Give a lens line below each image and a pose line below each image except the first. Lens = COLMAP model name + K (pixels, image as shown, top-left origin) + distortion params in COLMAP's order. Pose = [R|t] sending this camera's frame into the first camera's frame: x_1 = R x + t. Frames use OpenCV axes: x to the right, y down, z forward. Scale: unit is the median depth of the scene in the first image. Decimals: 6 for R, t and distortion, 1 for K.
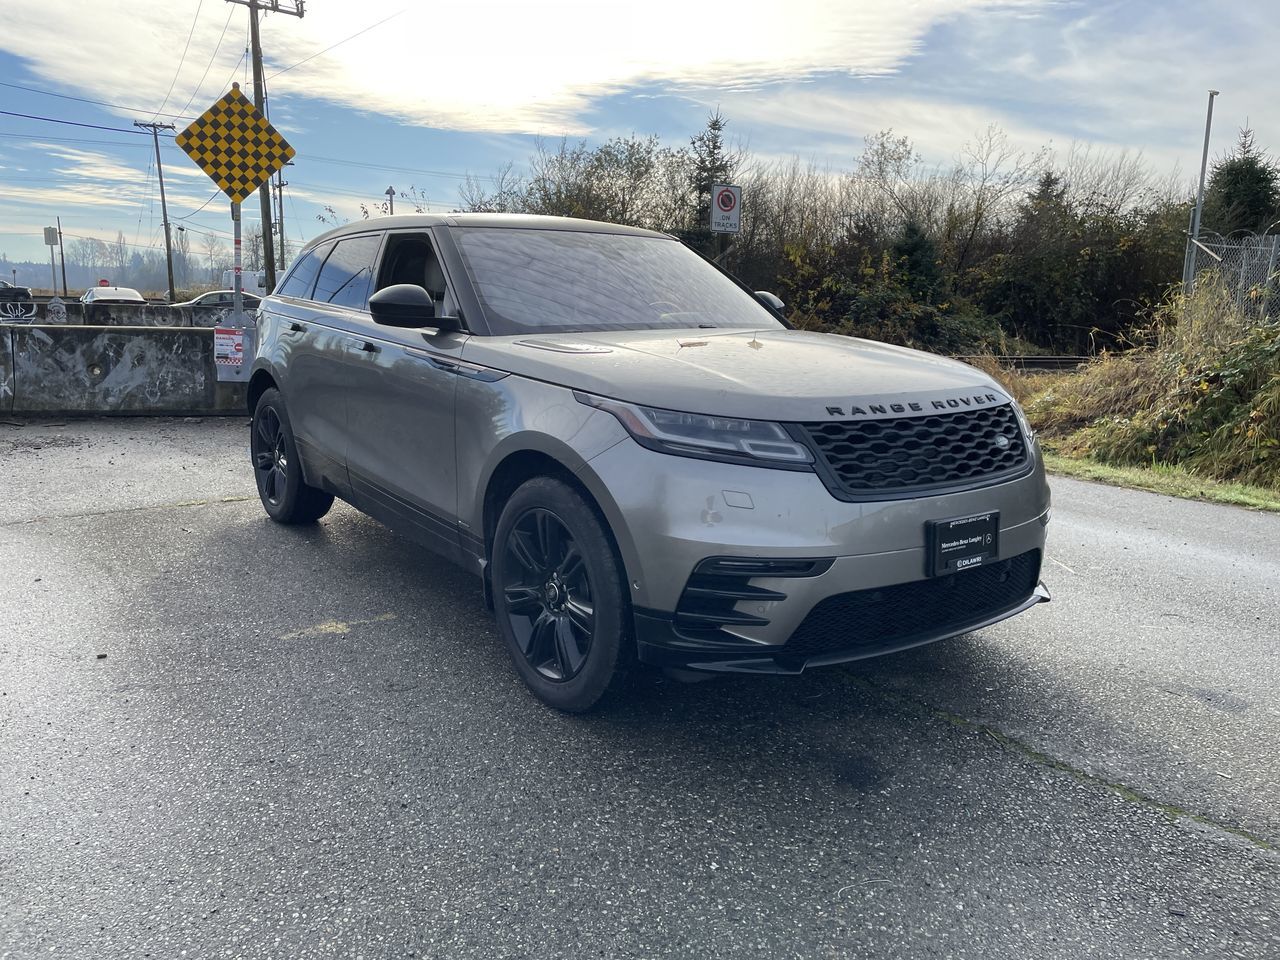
lens RADIAL K [[968.1, 0, 623.0], [0, 968.1, 471.6], [0, 0, 1]] dist [0.091668, -0.111820]
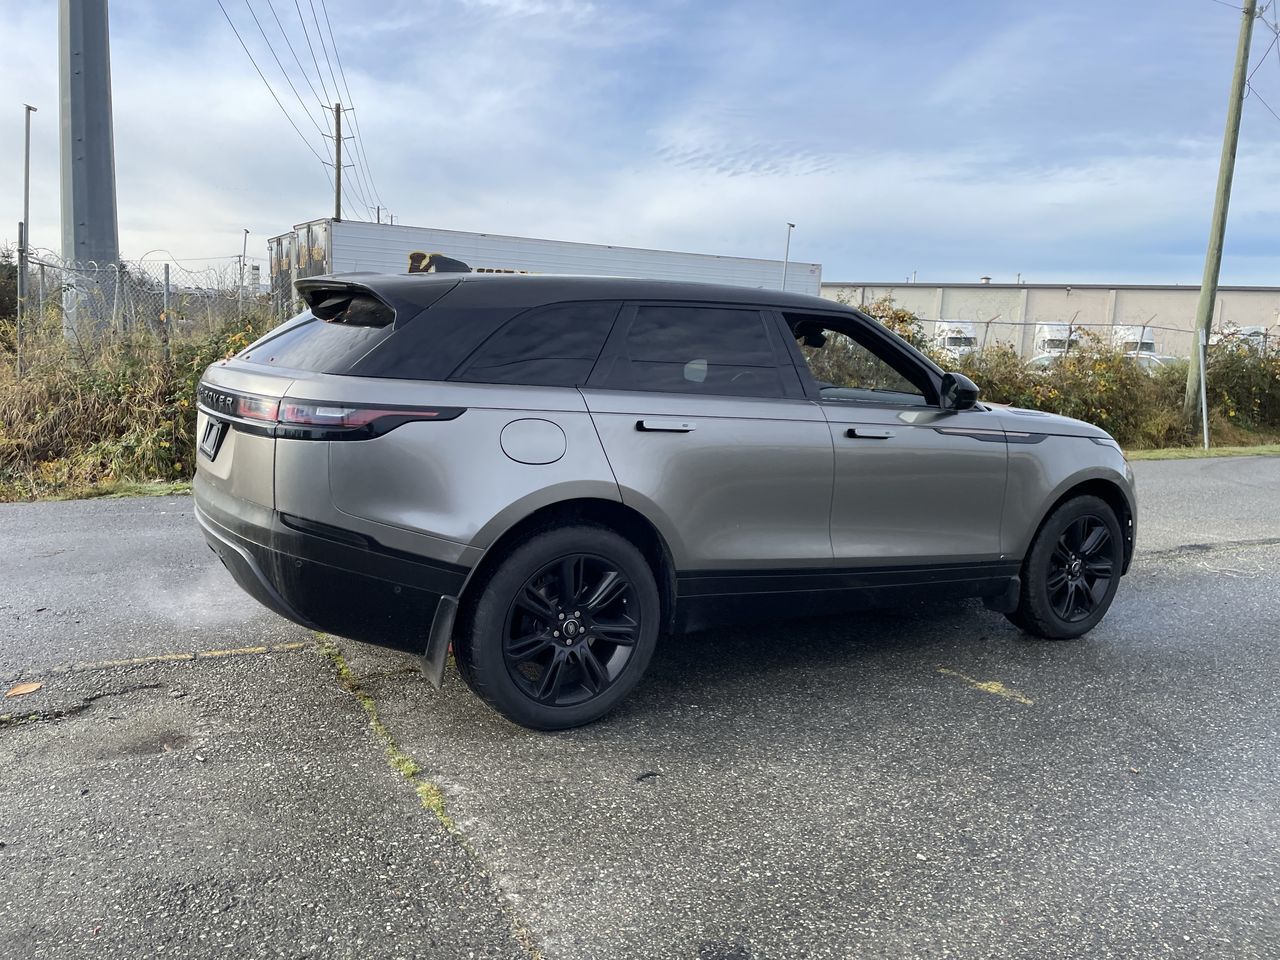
lens RADIAL K [[968.1, 0, 626.7], [0, 968.1, 480.5], [0, 0, 1]] dist [0.091668, -0.111820]
pose [[0.077143, -0.158835, 0.984287, -0.566329], [0.137337, 0.979511, 0.147301, -0.117958], [-0.987516, 0.123816, 0.097376, 0.522360]]
